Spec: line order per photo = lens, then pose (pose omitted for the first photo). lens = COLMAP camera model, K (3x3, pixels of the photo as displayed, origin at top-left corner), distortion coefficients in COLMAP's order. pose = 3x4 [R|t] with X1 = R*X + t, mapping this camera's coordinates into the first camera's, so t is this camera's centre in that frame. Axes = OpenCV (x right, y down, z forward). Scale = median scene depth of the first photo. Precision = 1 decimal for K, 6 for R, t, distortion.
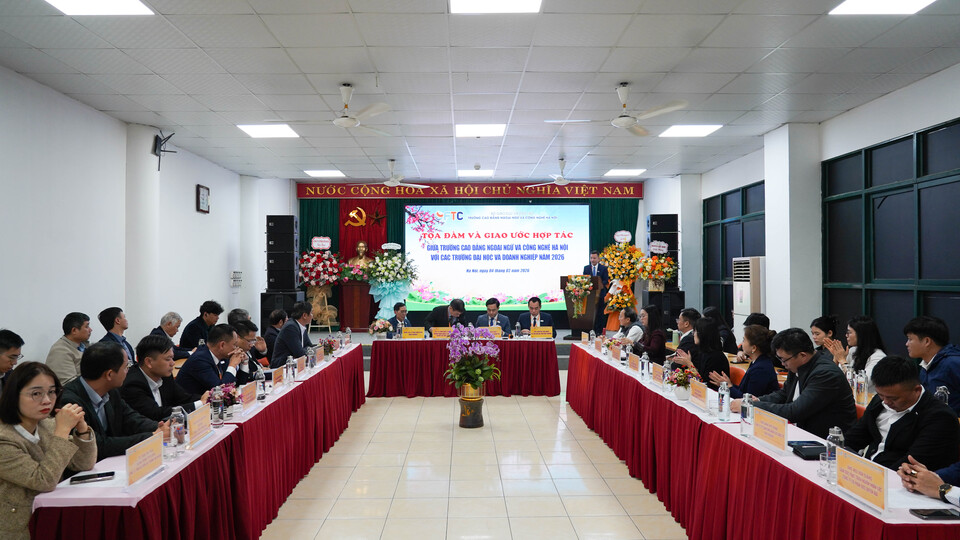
lens RADIAL K [[695.1, 0, 480.0], [0, 695.1, 270.0], [0, 0, 1]] dist [0.000153, -0.000138]
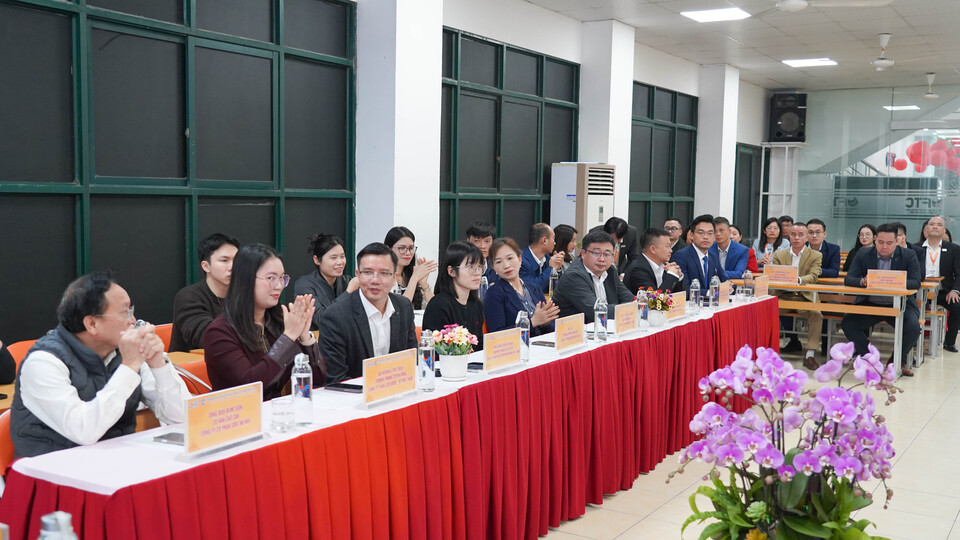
lens RADIAL K [[1023.1, 0, 480.0], [0, 1023.1, 270.0], [0, 0, 1]] dist [-0.000016, -0.005332]
pose [[-0.845541, -0.060980, 0.530417, -0.156633], [-0.028116, 0.997163, 0.069819, 0.029414], [-0.533170, 0.044122, -0.844857, 1.985567]]
